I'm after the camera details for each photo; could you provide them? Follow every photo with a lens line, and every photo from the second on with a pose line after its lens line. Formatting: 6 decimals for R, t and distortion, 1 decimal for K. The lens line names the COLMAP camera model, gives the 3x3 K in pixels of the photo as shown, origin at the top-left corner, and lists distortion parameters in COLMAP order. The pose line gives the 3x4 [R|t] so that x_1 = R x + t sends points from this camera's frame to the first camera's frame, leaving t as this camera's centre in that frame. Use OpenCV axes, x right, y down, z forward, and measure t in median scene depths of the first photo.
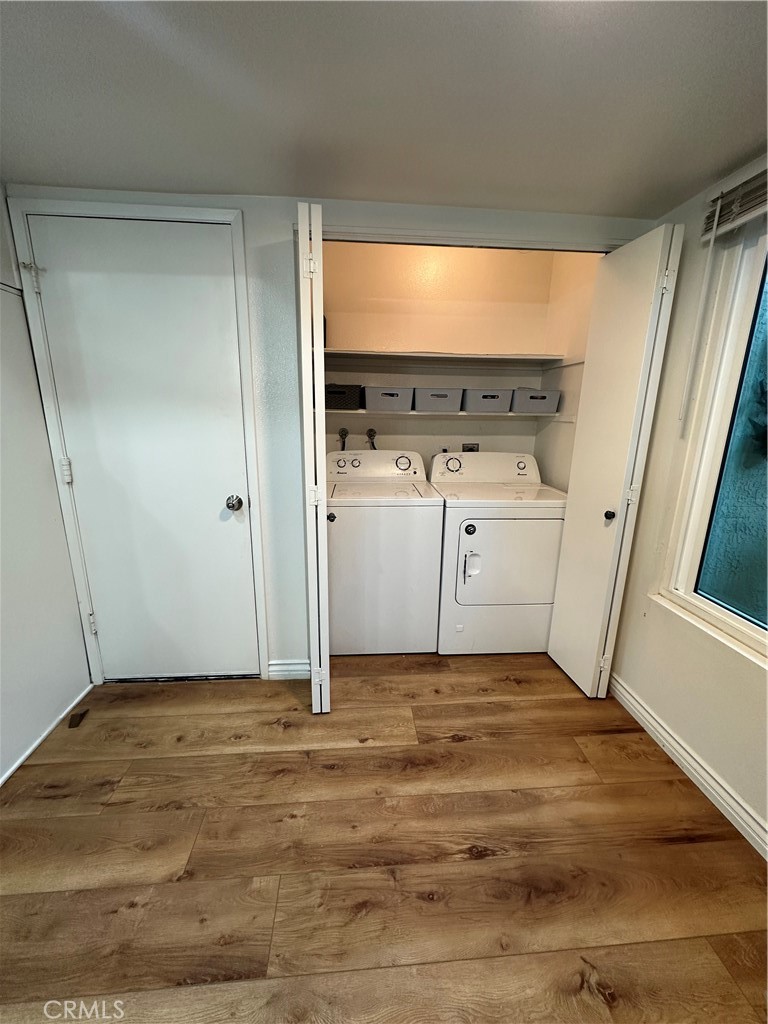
lens RADIAL K [[408.7, 0, 382.3], [0, 408.7, 510.0], [0, 0, 1]] dist [-0.001172, 0.000735]
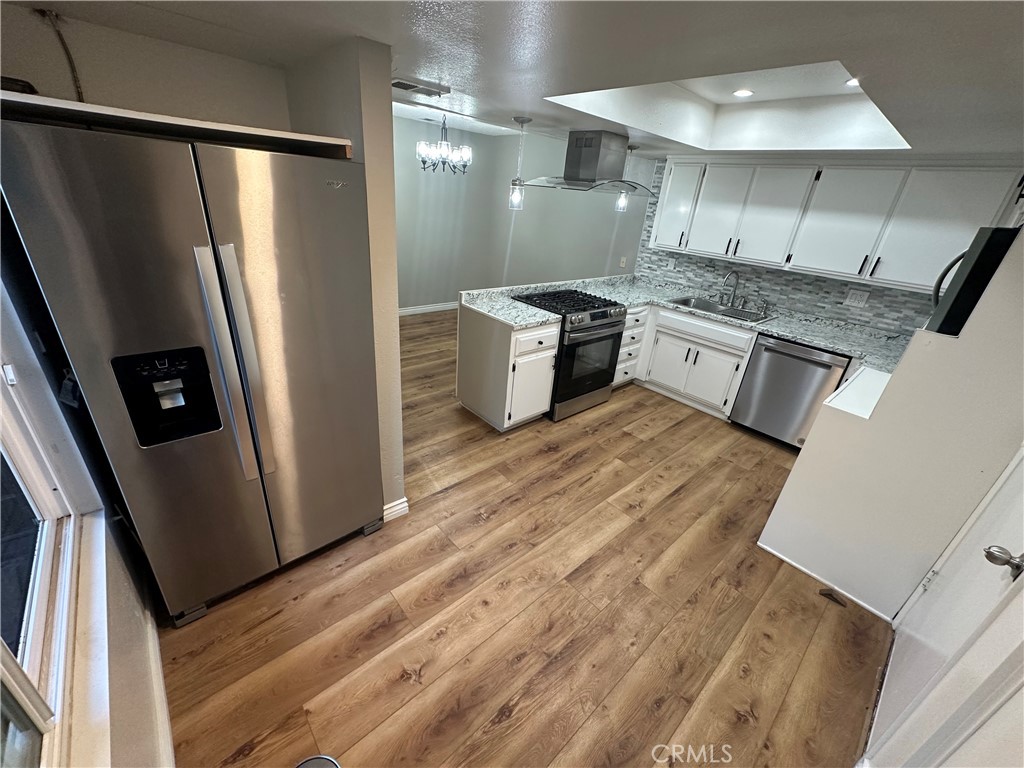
lens RADIAL K [[408.7, 0, 510.9], [0, 408.7, 384.2], [0, 0, 1]] dist [-0.001172, 0.000735]
pose [[-0.793054, 0.182511, -0.581167, 0.624619], [-0.233055, 0.790566, 0.566296, -0.476445], [0.562806, 0.584548, -0.584426, 0.992940]]
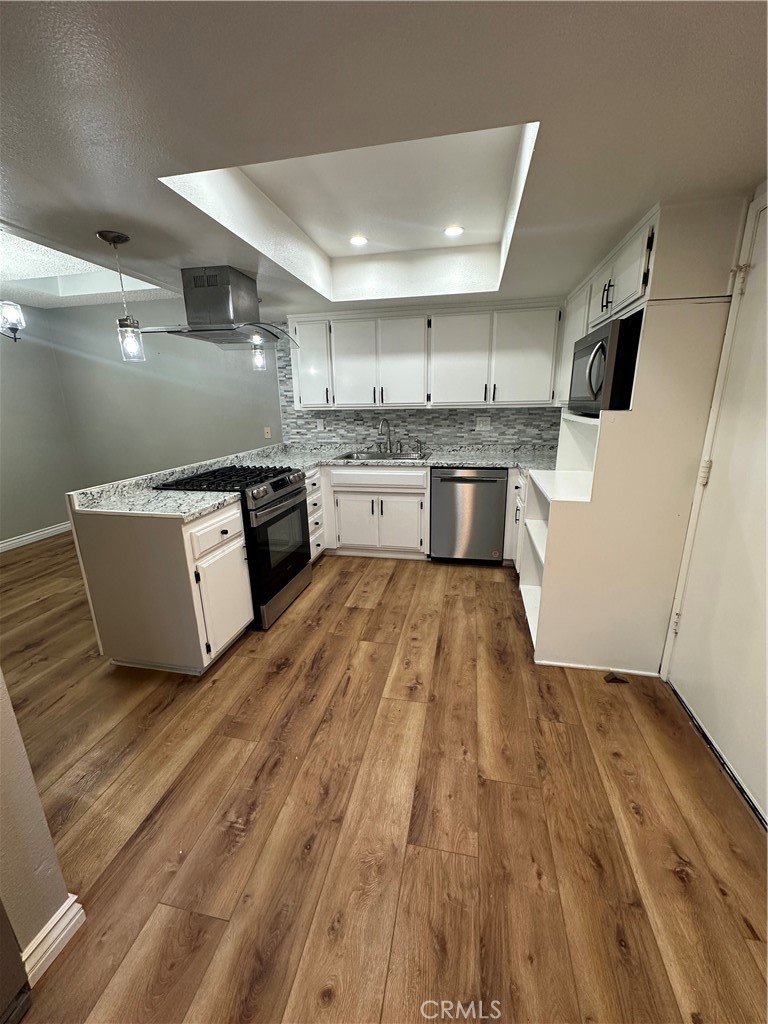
lens RADIAL K [[408.7, 0, 384.0], [0, 408.7, 512.0], [0, 0, 1]] dist [-0.001172, 0.000735]
pose [[-0.284606, 0.242897, -0.927362, 0.481823], [-0.214084, 0.926833, 0.308461, -0.175689], [0.934434, 0.286323, -0.211782, 0.606968]]
